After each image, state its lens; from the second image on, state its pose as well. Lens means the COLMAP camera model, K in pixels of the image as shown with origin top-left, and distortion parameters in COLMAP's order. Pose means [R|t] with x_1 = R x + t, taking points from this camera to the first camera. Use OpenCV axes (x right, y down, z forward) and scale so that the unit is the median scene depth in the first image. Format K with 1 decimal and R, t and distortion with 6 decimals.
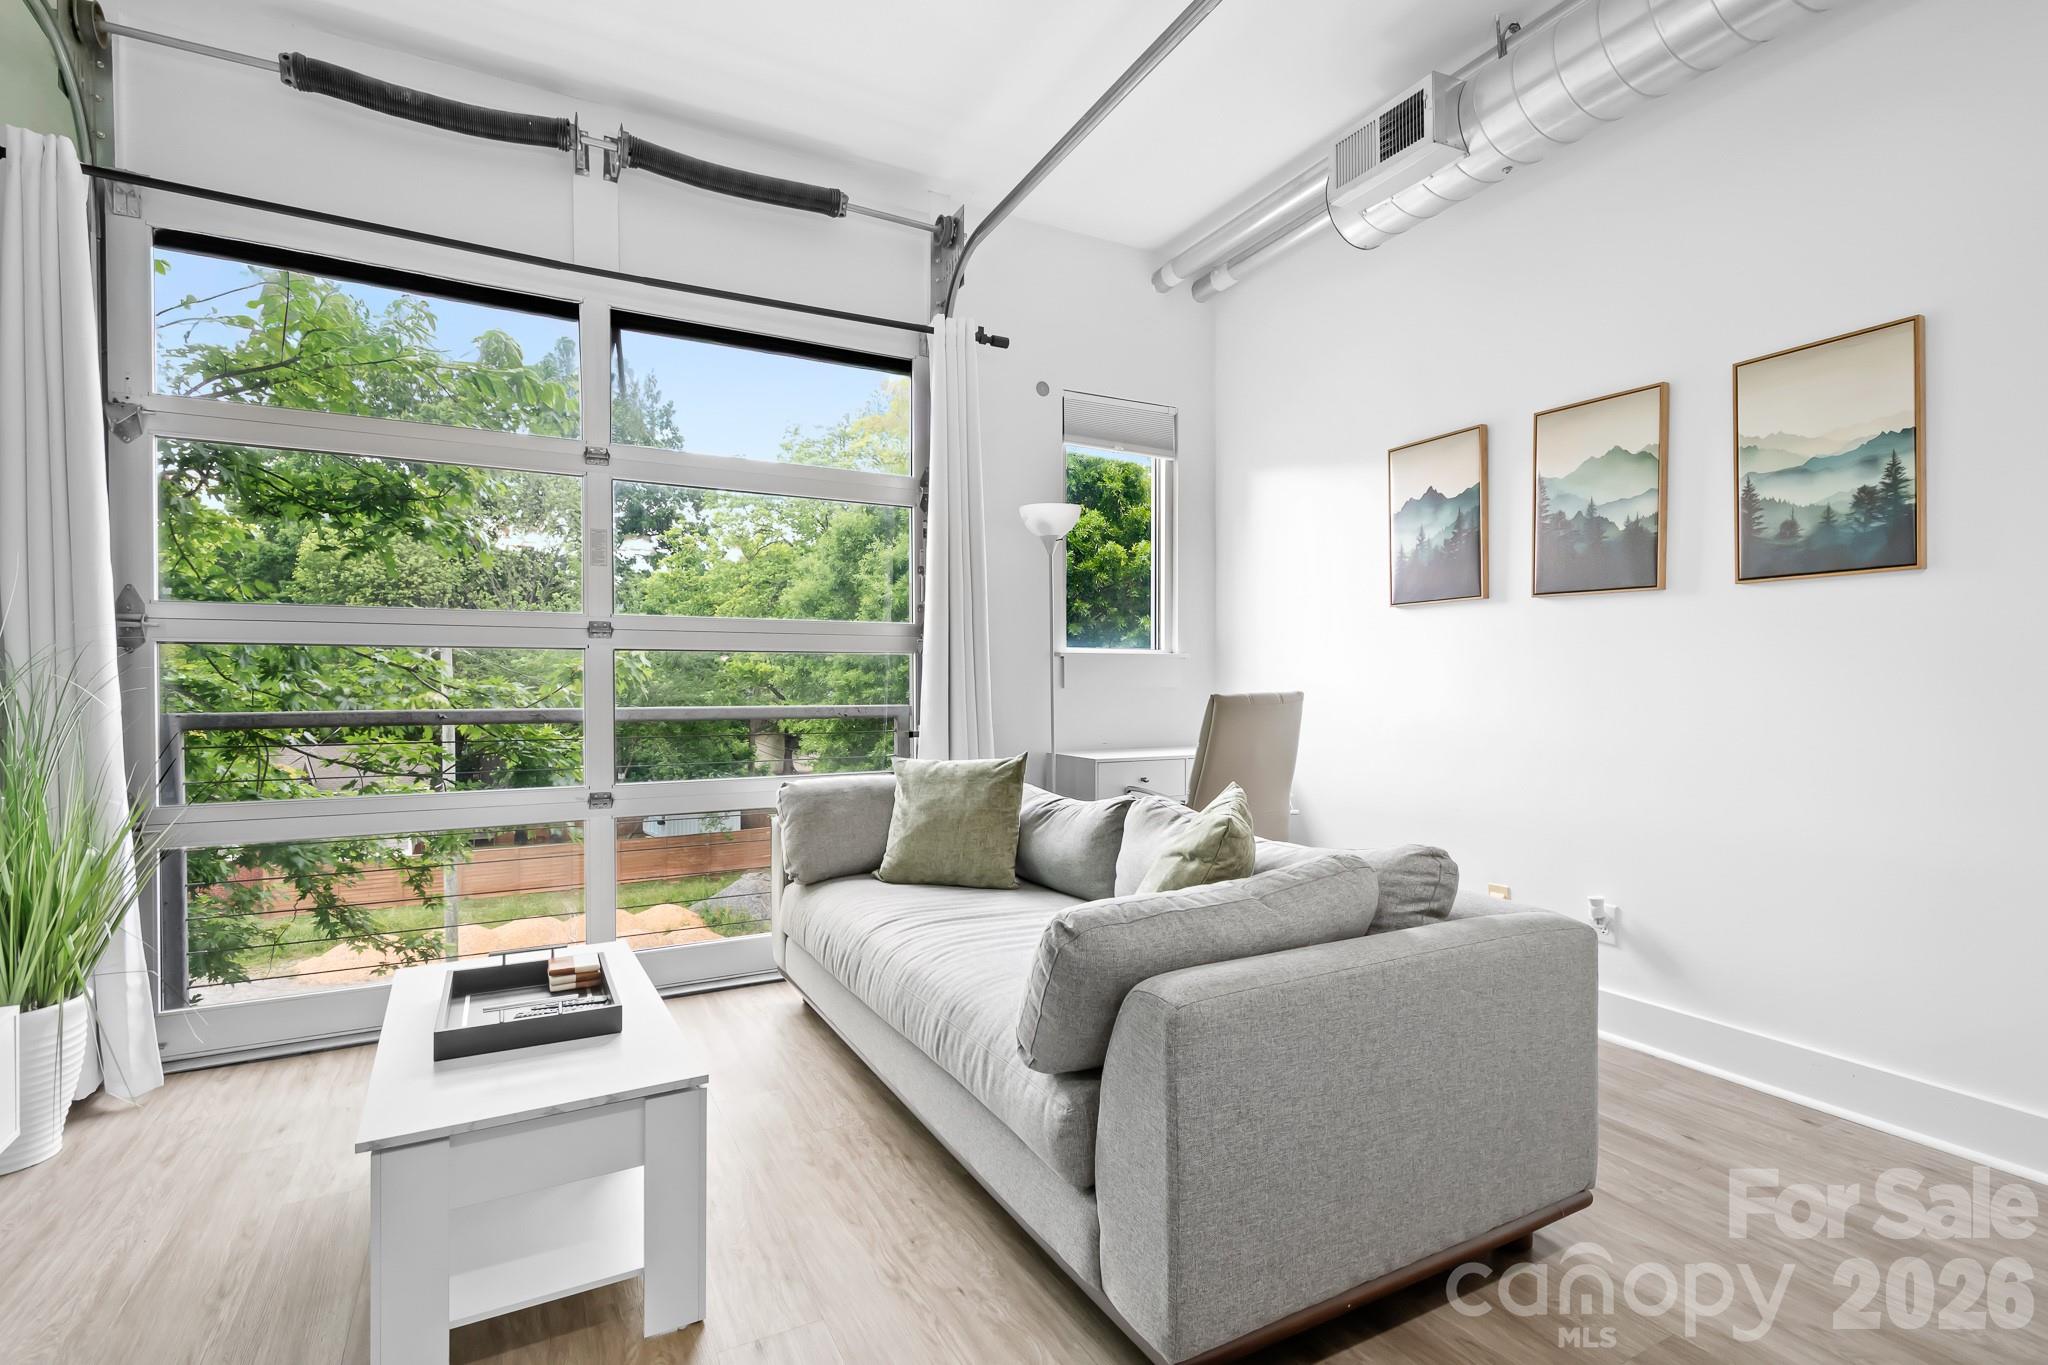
lens RADIAL K [[976.7, 0, 1018.4], [0, 976.7, 695.6], [0, 0, 1]] dist [0.003646, 0.000067]
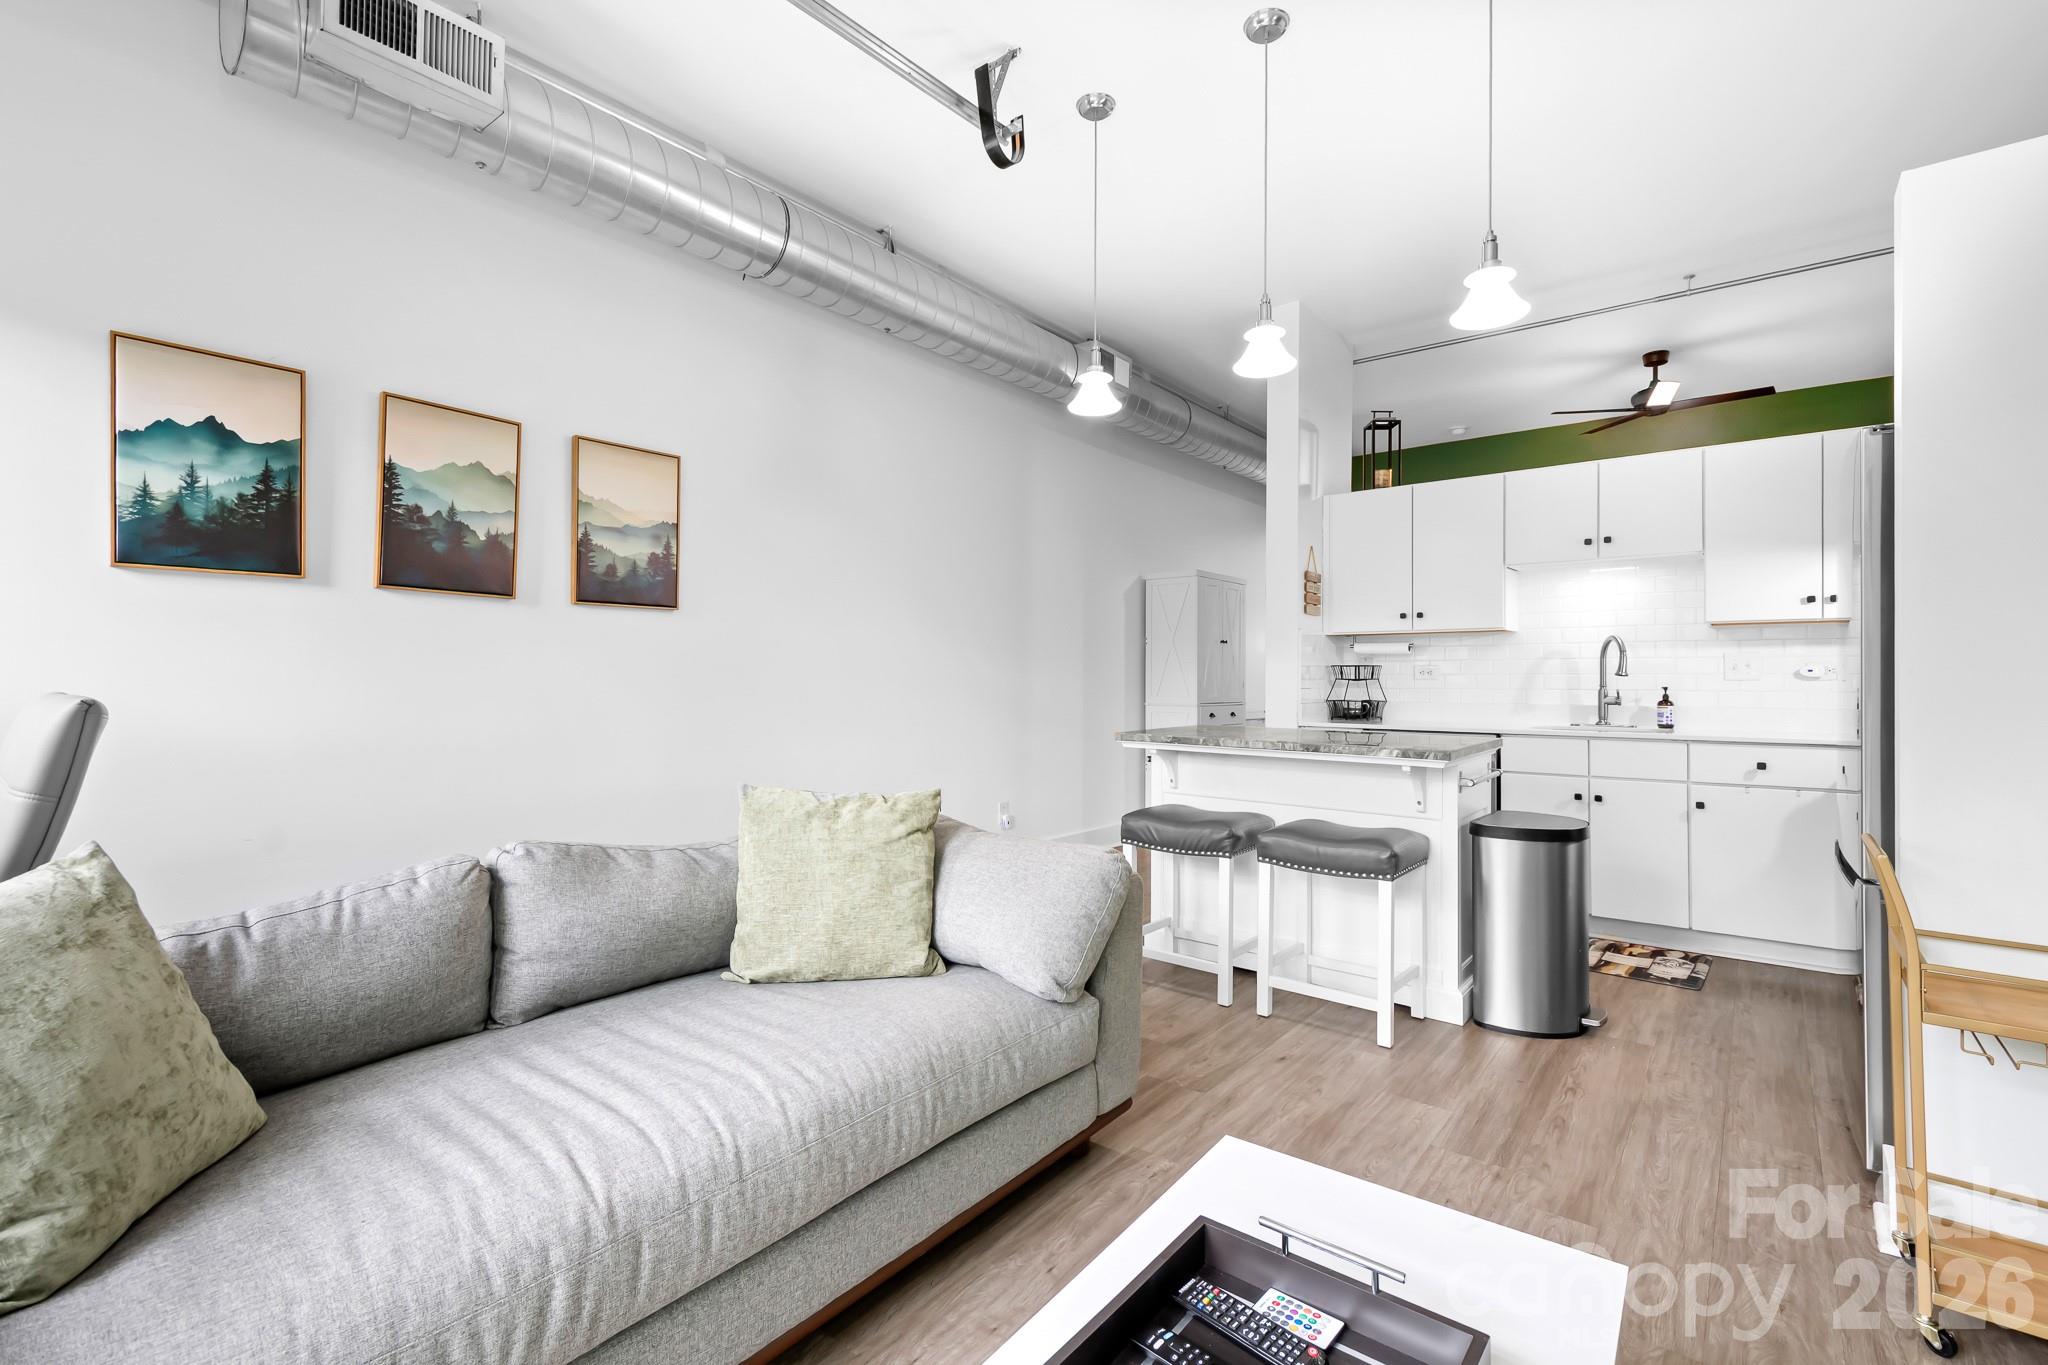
lens RADIAL K [[913.7, 0, 1014.3], [0, 913.7, 668.2], [0, 0, 1]] dist [0.007694, -0.000740]
pose [[-0.385924, 0.009874, 0.922478, -0.381458], [0.006354, 0.999947, -0.008045, -0.009294], [-0.922509, 0.002757, -0.385967, 0.579977]]
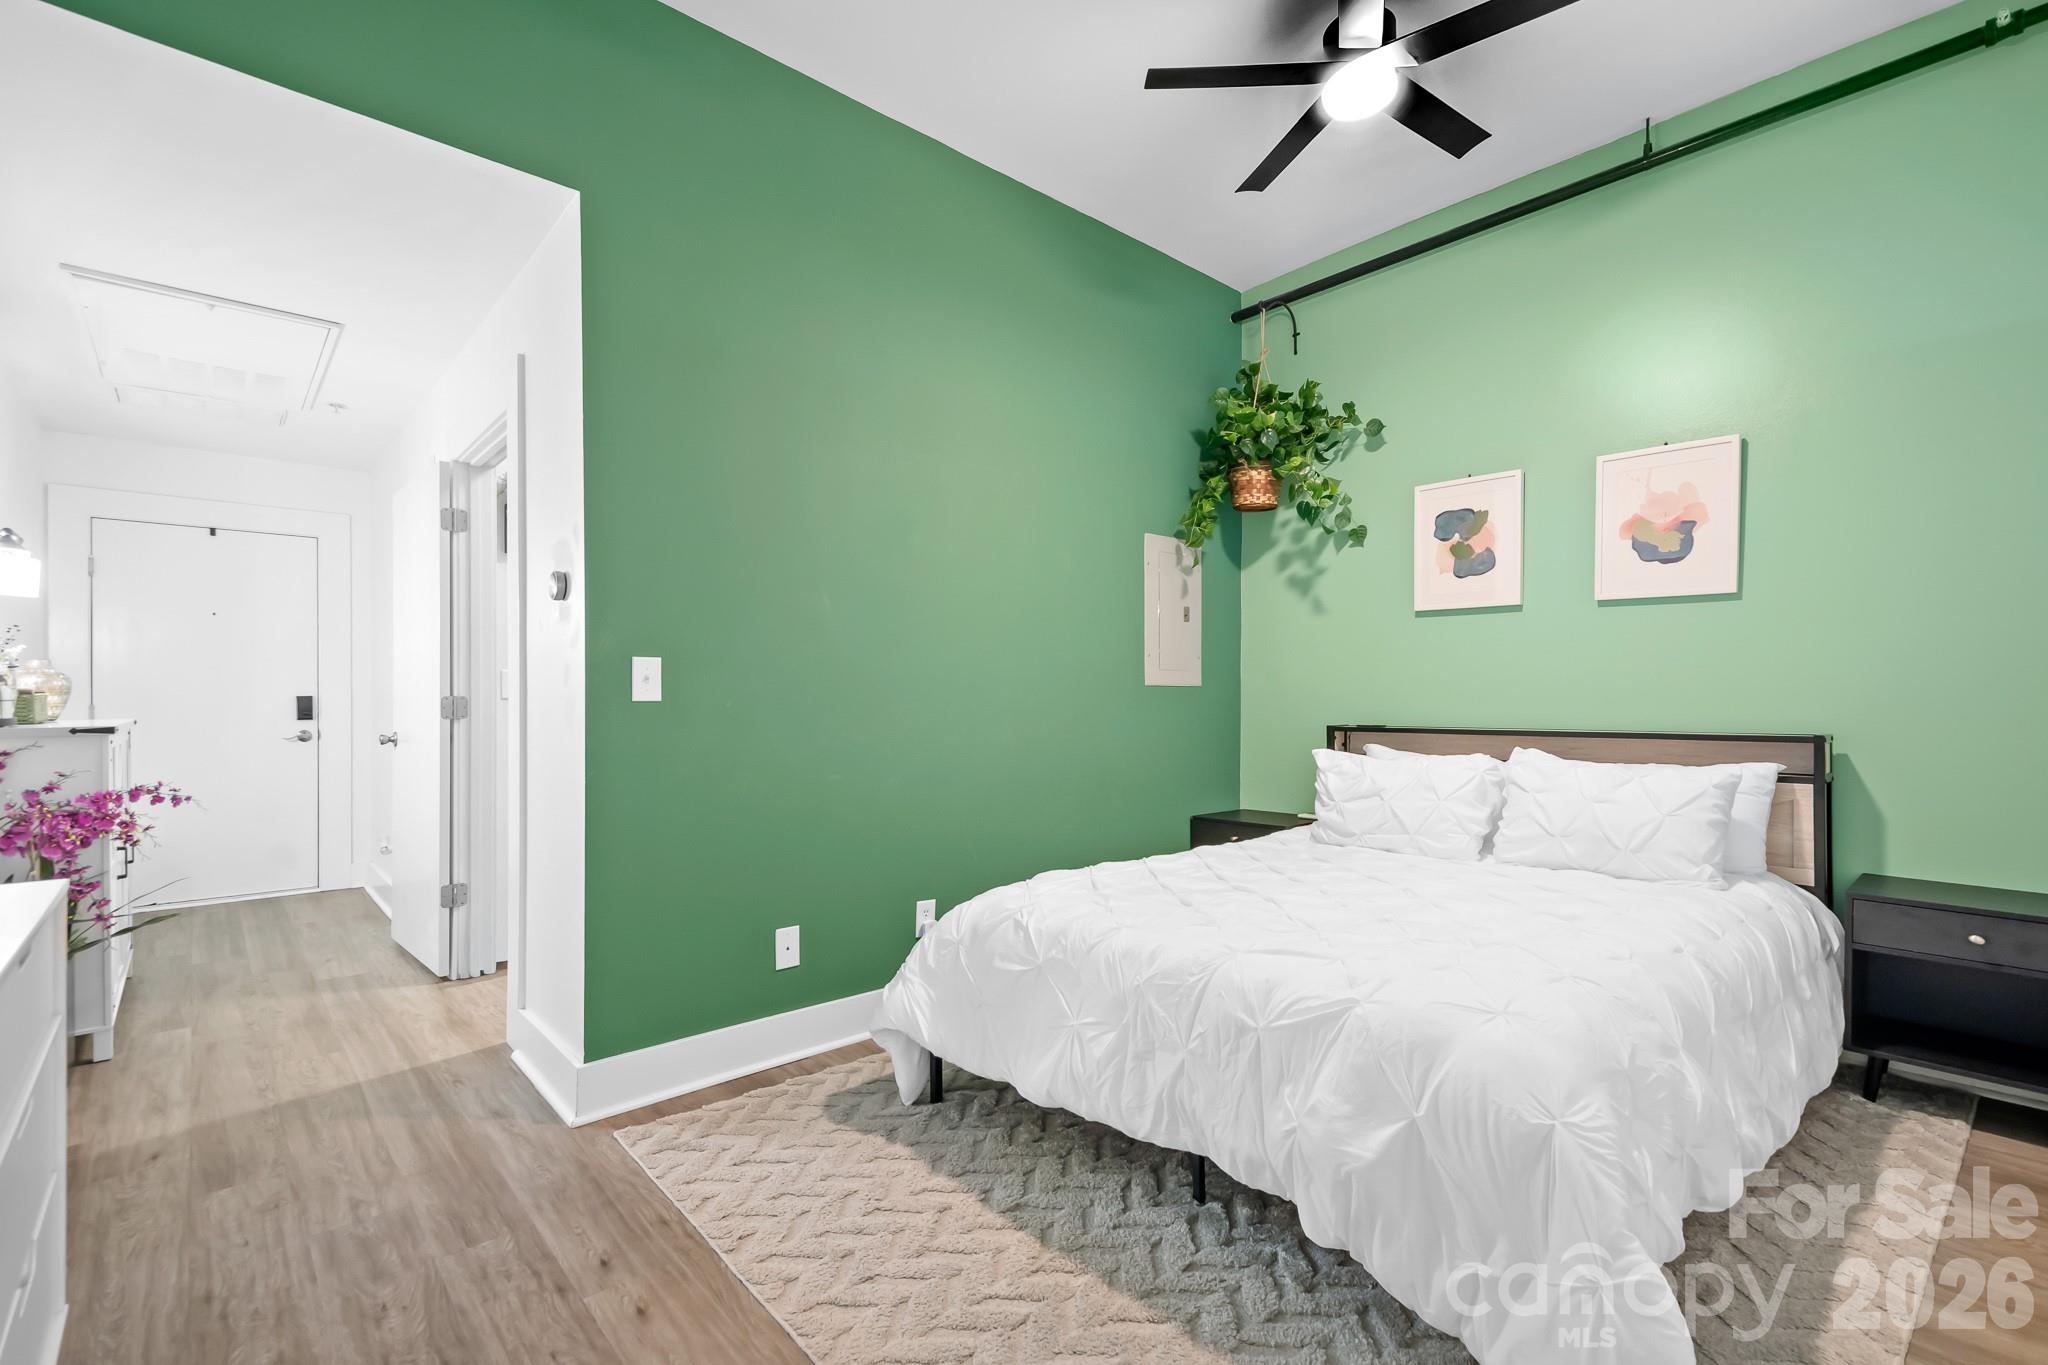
lens RADIAL K [[923.0, 0, 1017.5], [0, 923.0, 697.5], [0, 0, 1]] dist [0.010767, -0.000860]
pose [[-0.973369, 0.005398, -0.229181, 0.782883], [0.003021, 0.999938, 0.010722, -0.001531], [0.229225, 0.009745, -0.973325, -0.224955]]
